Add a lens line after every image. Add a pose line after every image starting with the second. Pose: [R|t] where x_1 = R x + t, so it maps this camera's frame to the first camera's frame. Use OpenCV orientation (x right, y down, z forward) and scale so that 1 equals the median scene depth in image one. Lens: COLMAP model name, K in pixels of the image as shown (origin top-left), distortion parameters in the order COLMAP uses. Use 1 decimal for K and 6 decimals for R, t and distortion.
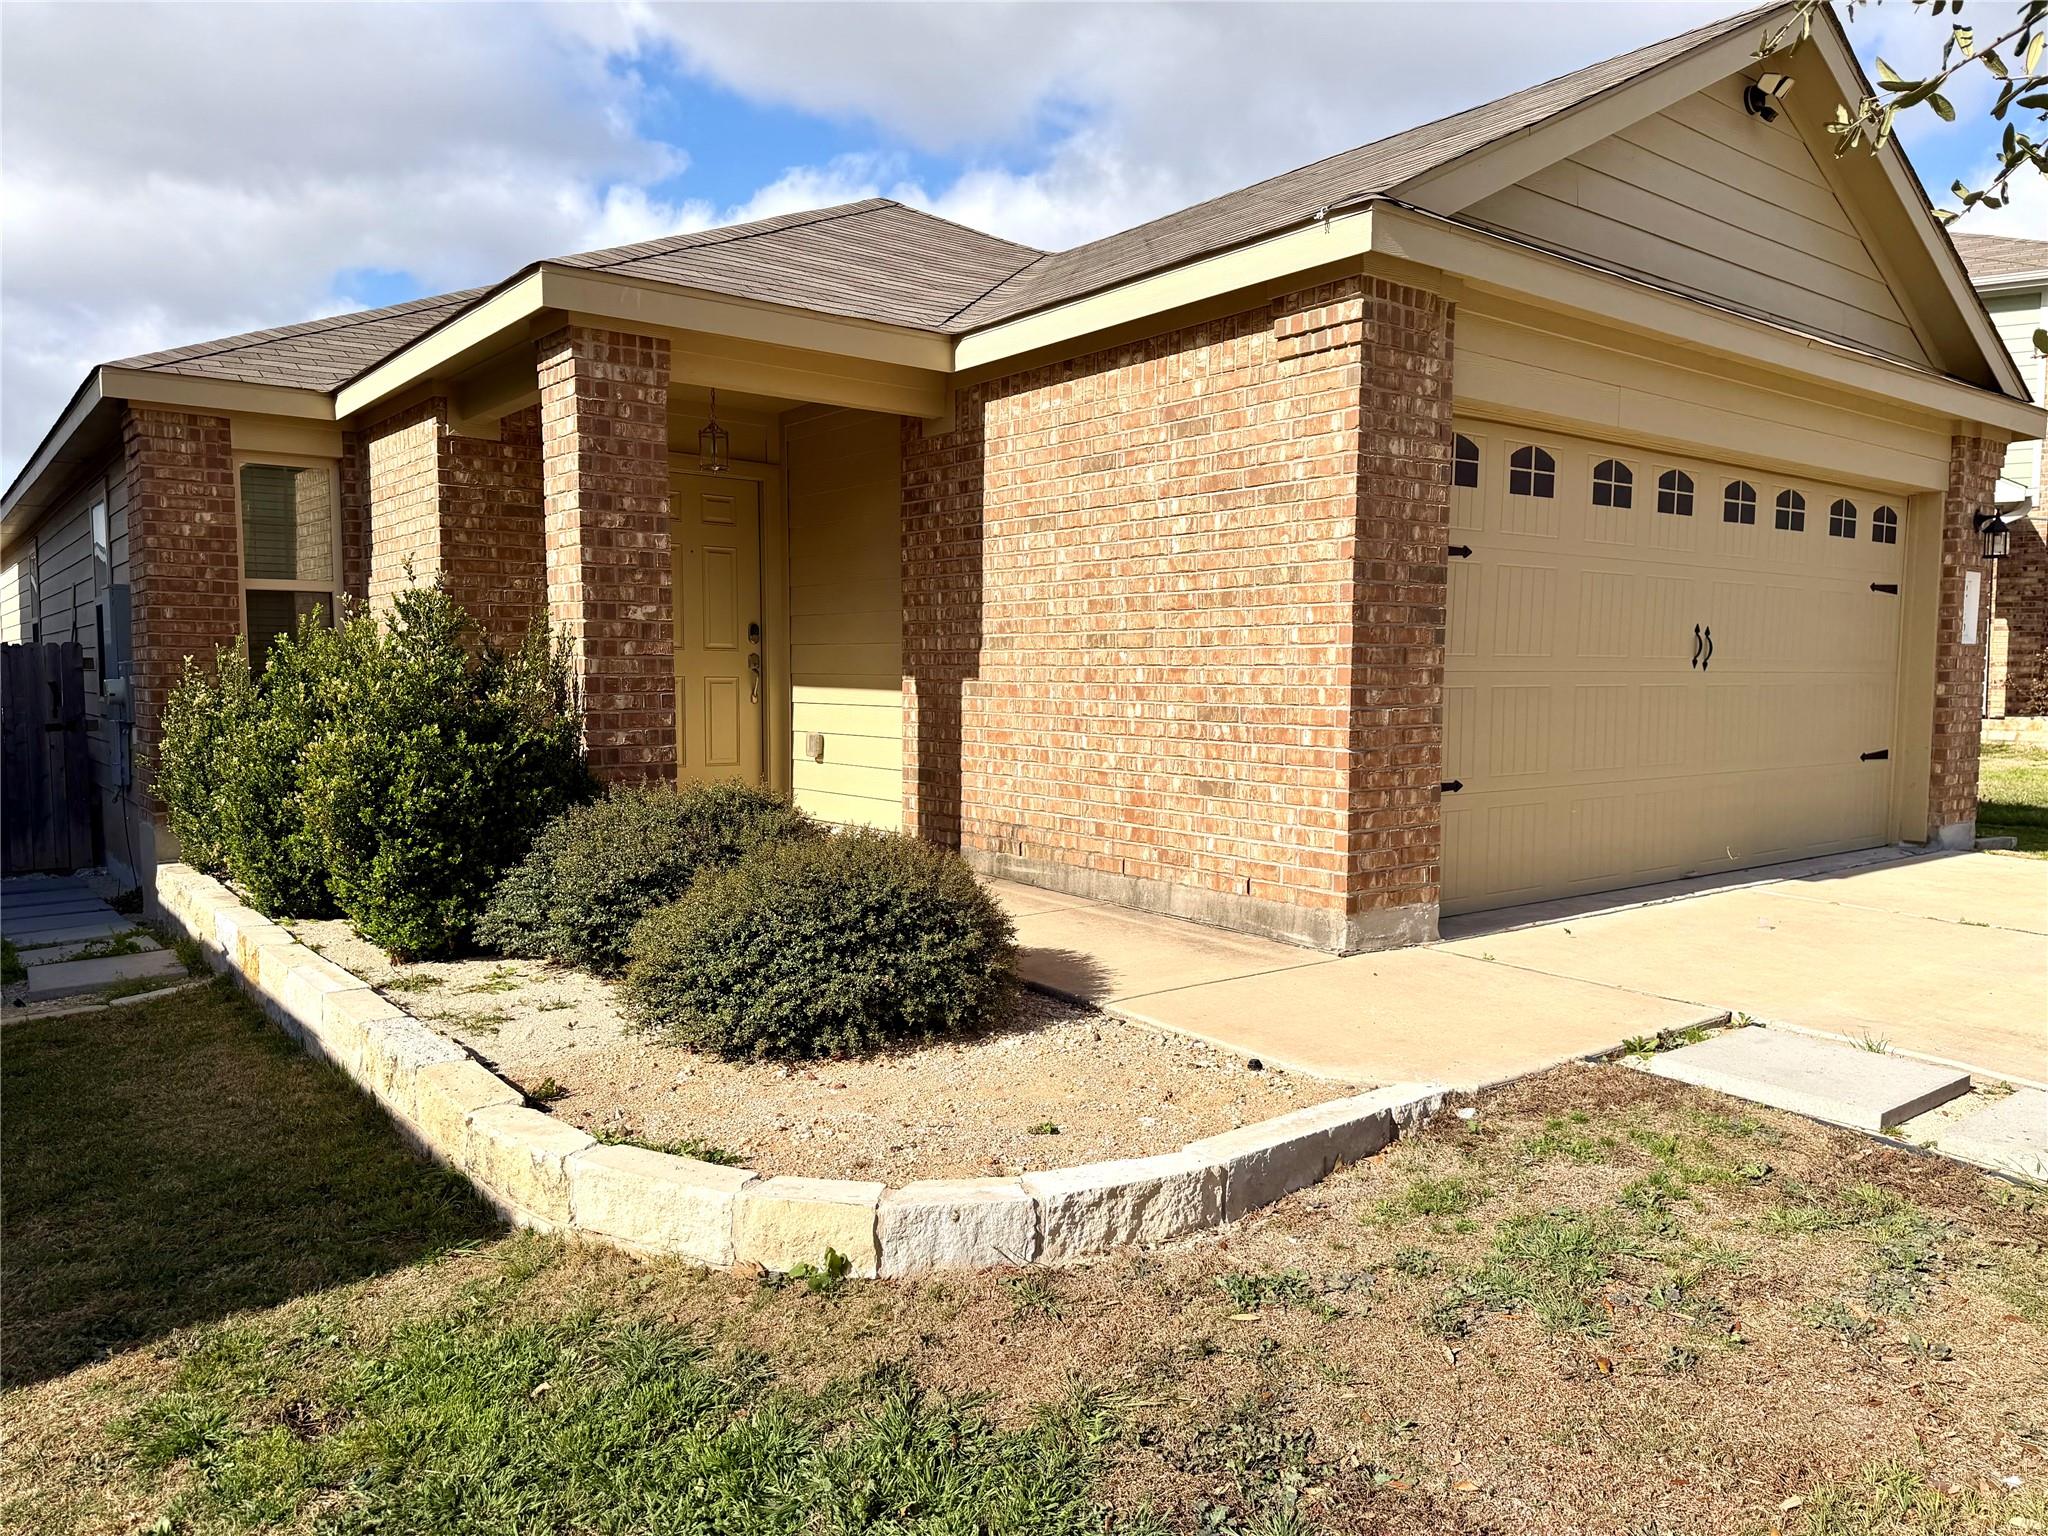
lens RADIAL K [[1425.5, 0, 1030.7], [0, 1425.5, 785.2], [0, 0, 1]] dist [0.138089, -0.173507]
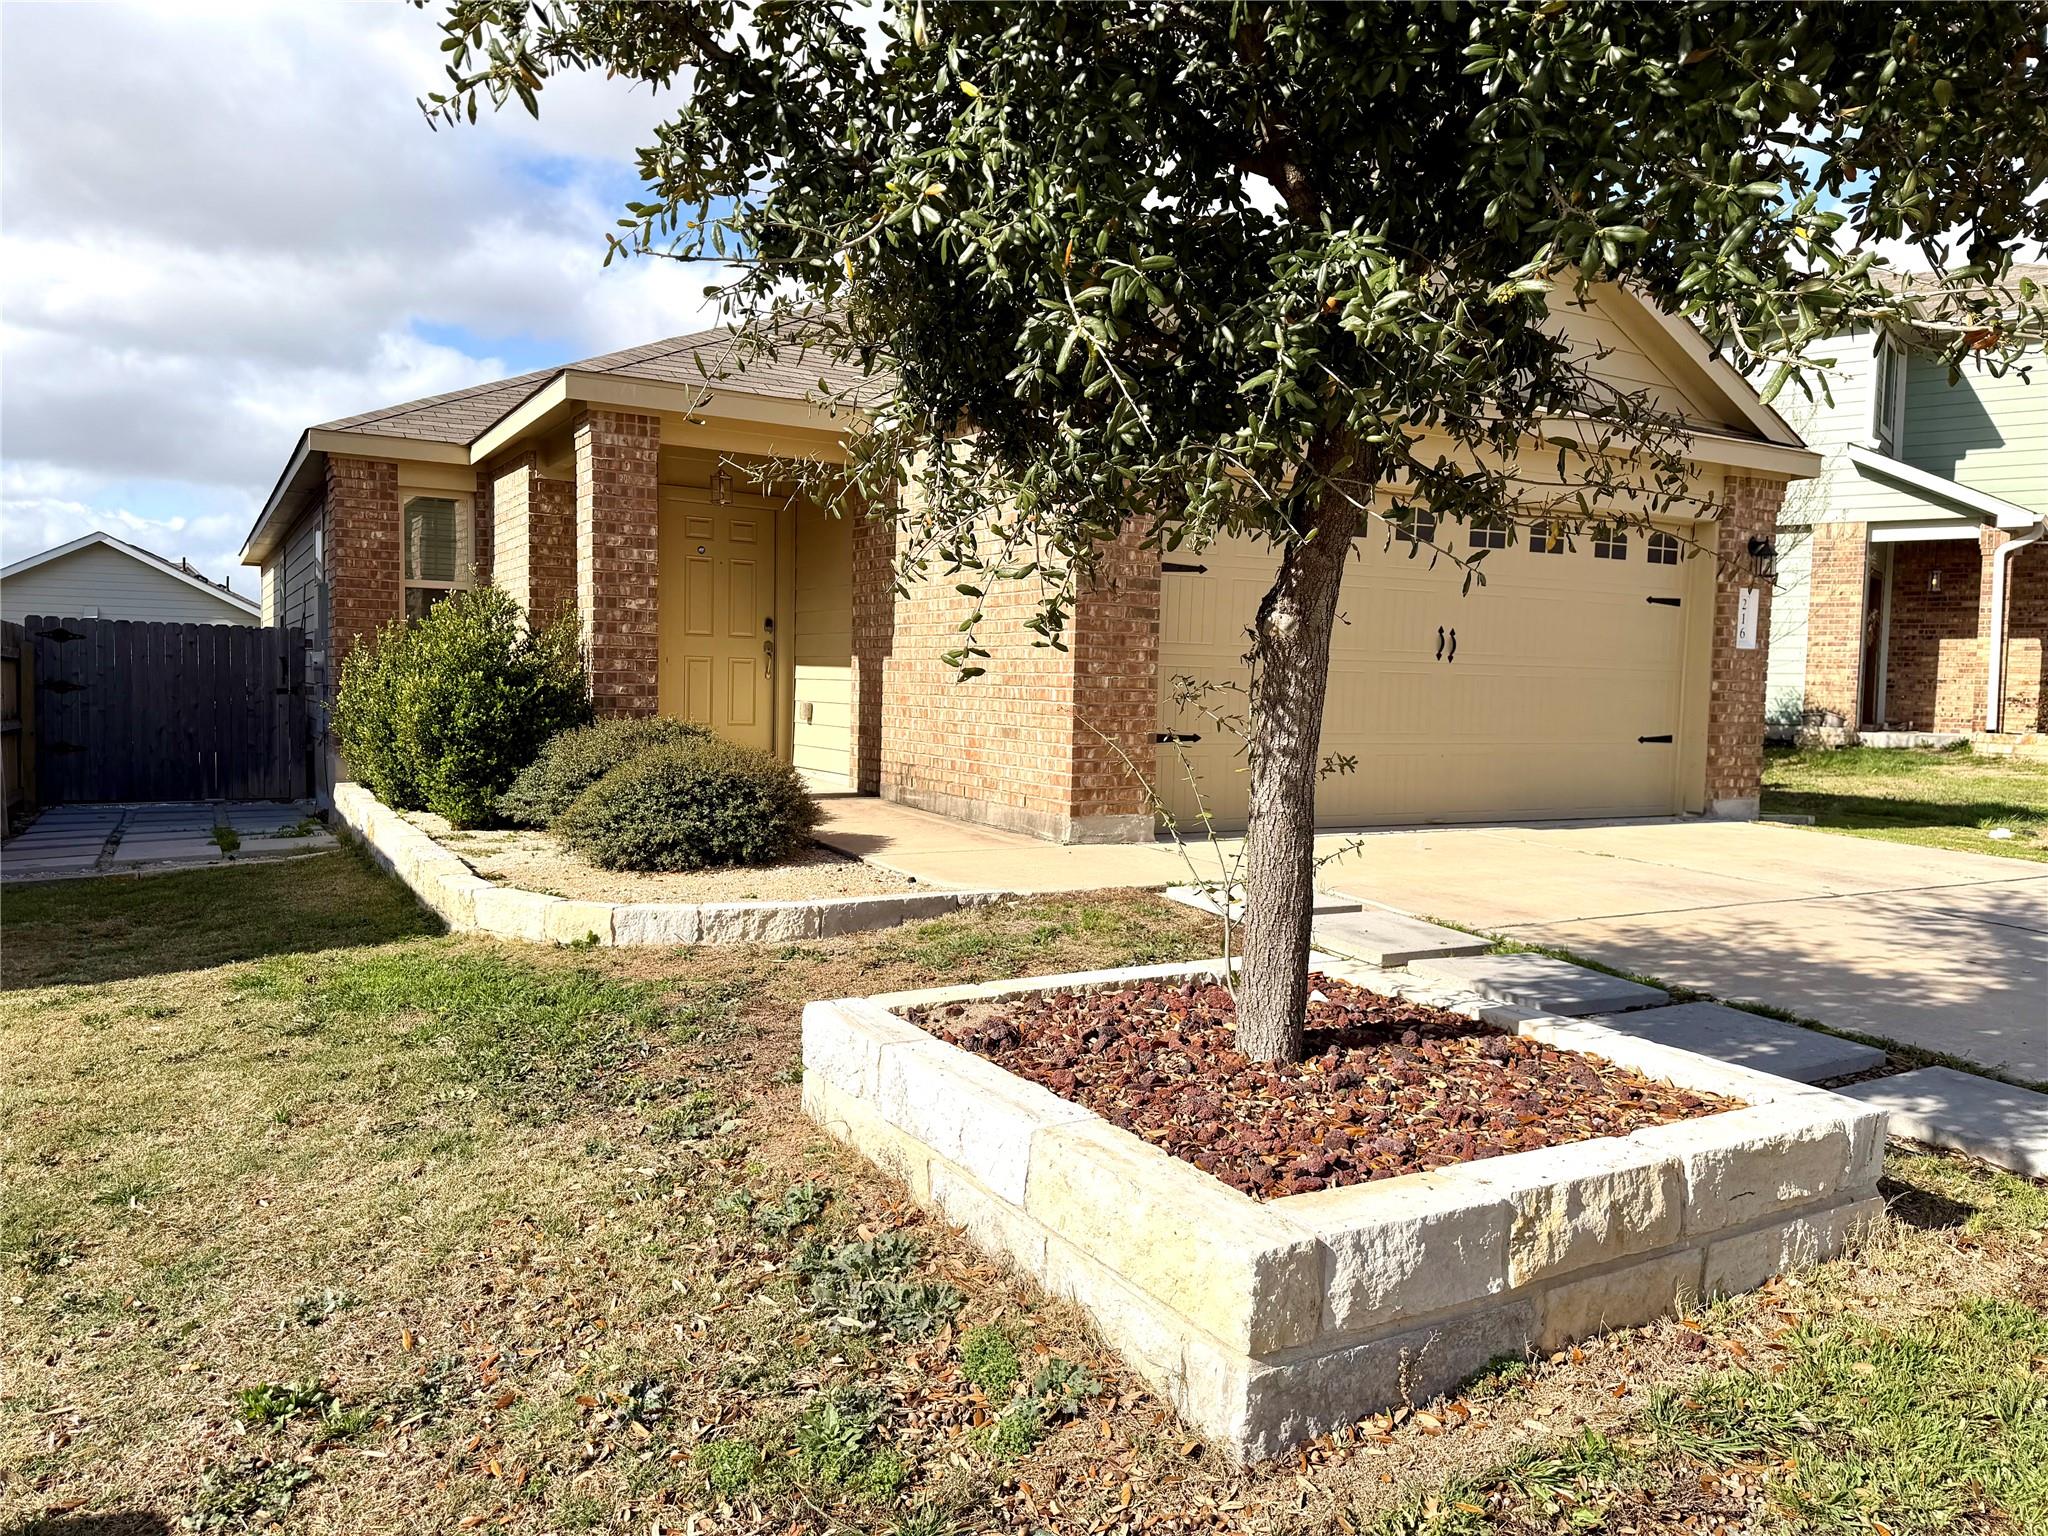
lens RADIAL K [[1433.5, 0, 1025.9], [0, 1433.5, 772.6], [0, 0, 1]] dist [0.181258, -0.304348]
pose [[0.989649, 0.028550, -0.140643, 0.335649], [-0.031088, 0.999390, -0.015883, 0.061865], [0.140104, 0.020091, 0.989933, -0.395163]]
